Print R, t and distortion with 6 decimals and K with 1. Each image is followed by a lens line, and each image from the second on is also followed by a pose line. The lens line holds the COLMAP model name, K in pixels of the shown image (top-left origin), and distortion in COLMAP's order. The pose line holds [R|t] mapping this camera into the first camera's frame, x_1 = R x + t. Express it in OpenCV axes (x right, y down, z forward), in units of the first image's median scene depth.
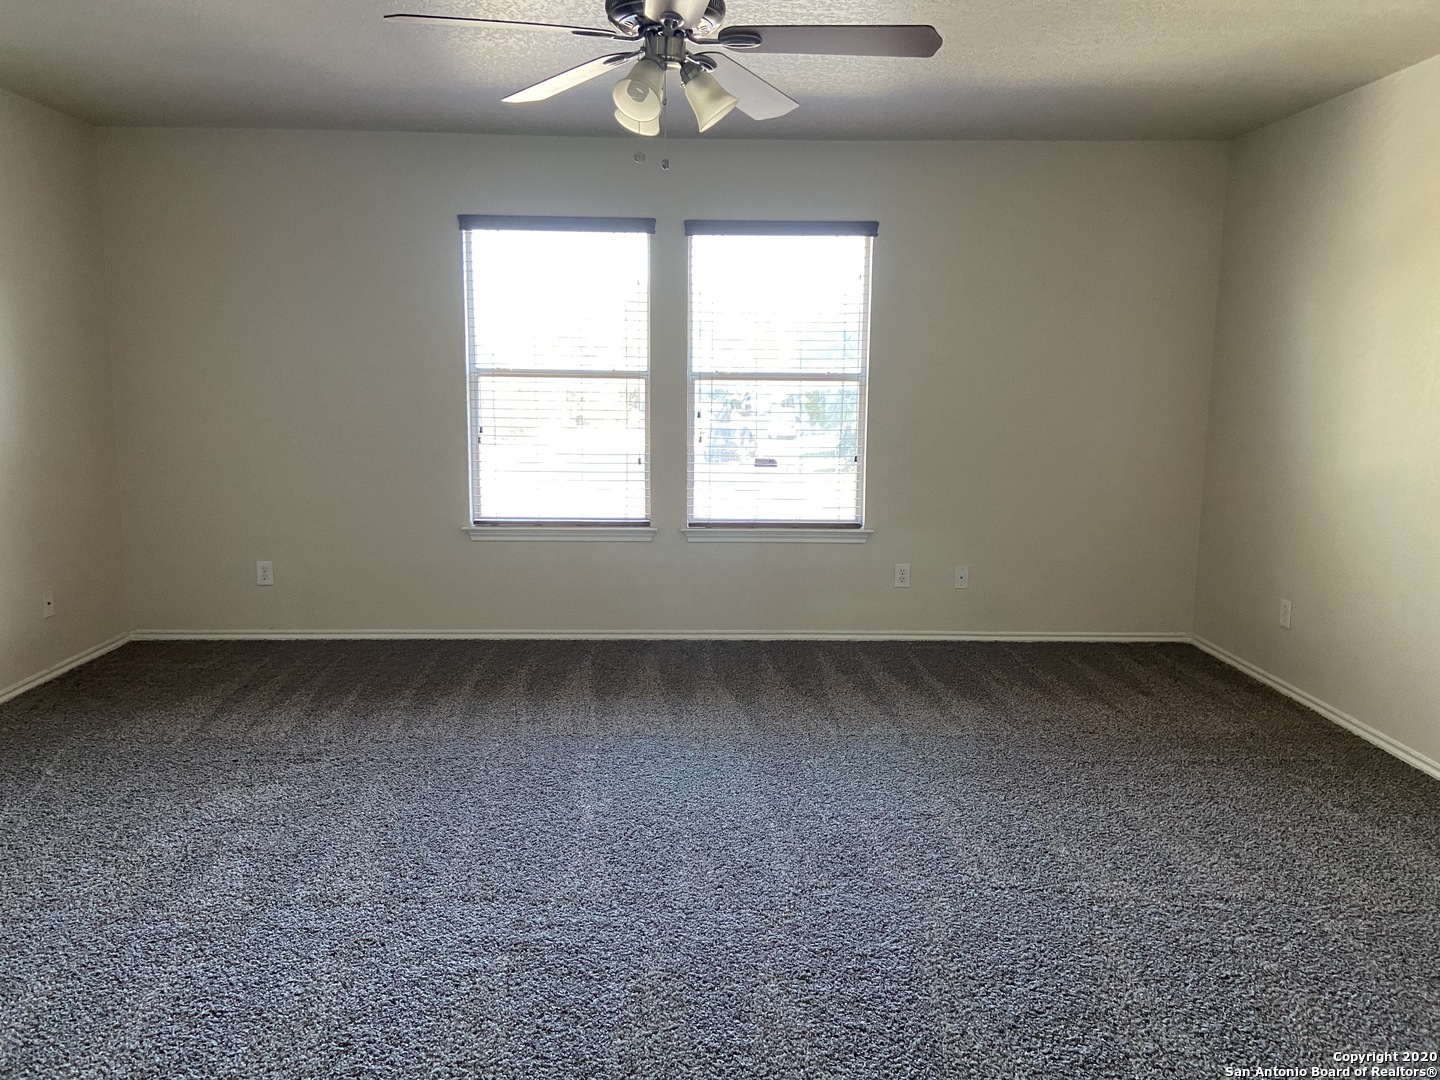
lens RADIAL K [[1079.5, 0, 717.9], [0, 1079.5, 522.9], [0, 0, 1]] dist [0.125308, -0.146490]
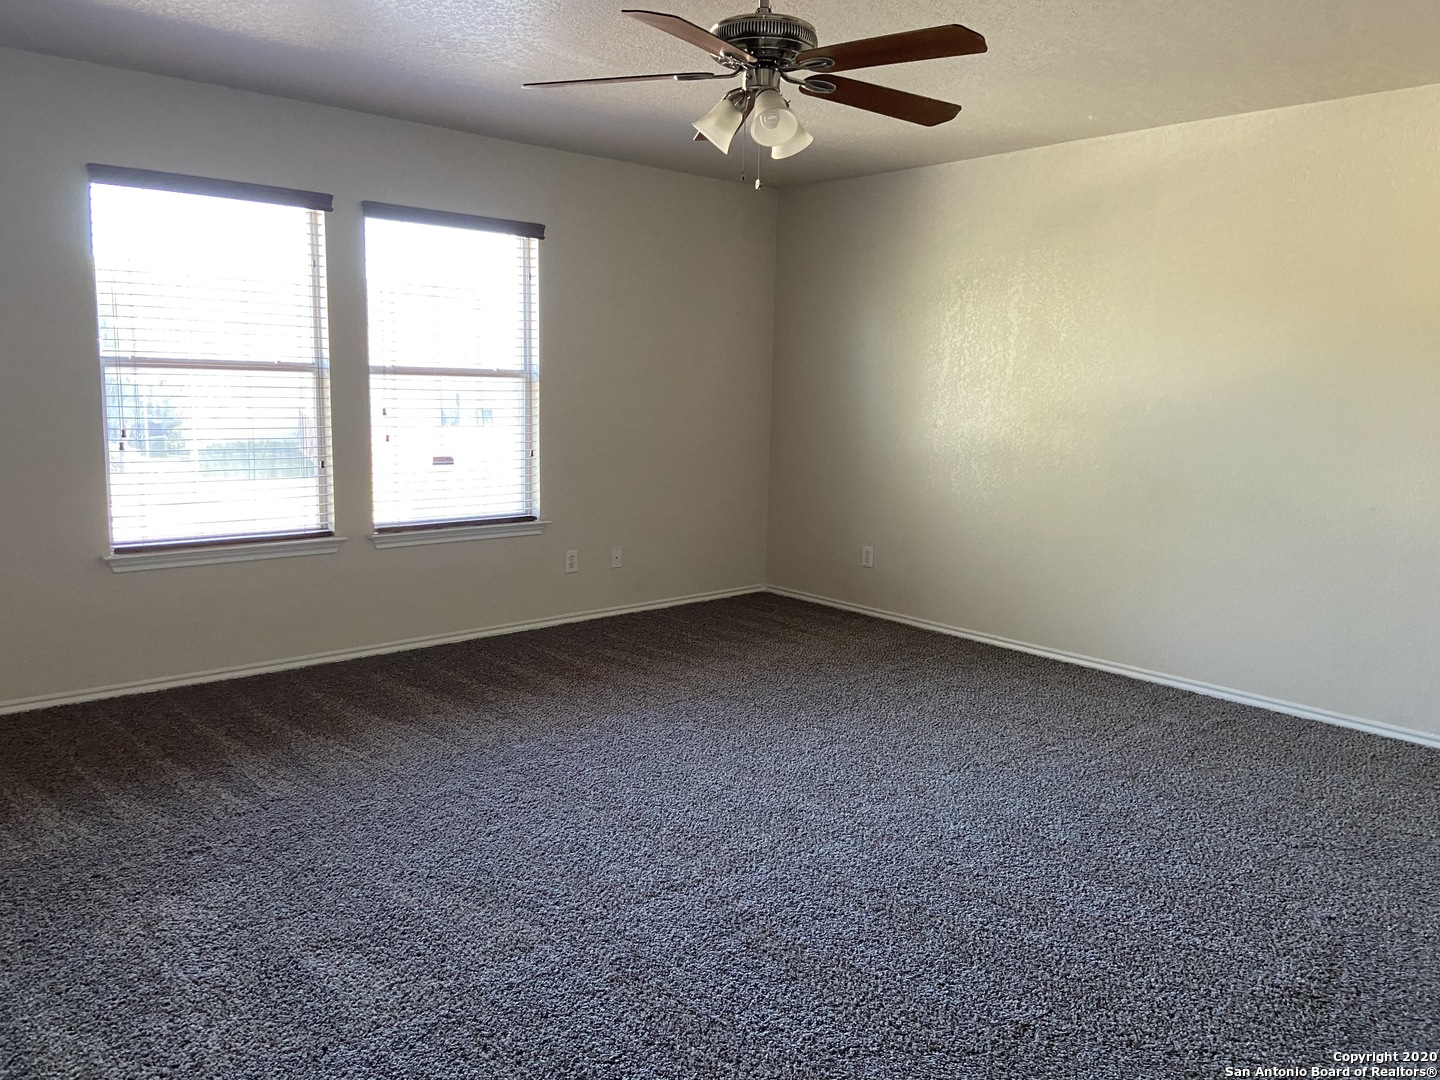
lens RADIAL K [[1079.5, 0, 717.9], [0, 1079.5, 522.9], [0, 0, 1]] dist [0.125308, -0.146490]
pose [[0.766433, -0.079339, 0.637405, -0.401416], [0.078796, 0.996461, 0.029284, -0.009539], [-0.637472, 0.027781, 0.769972, 0.096516]]
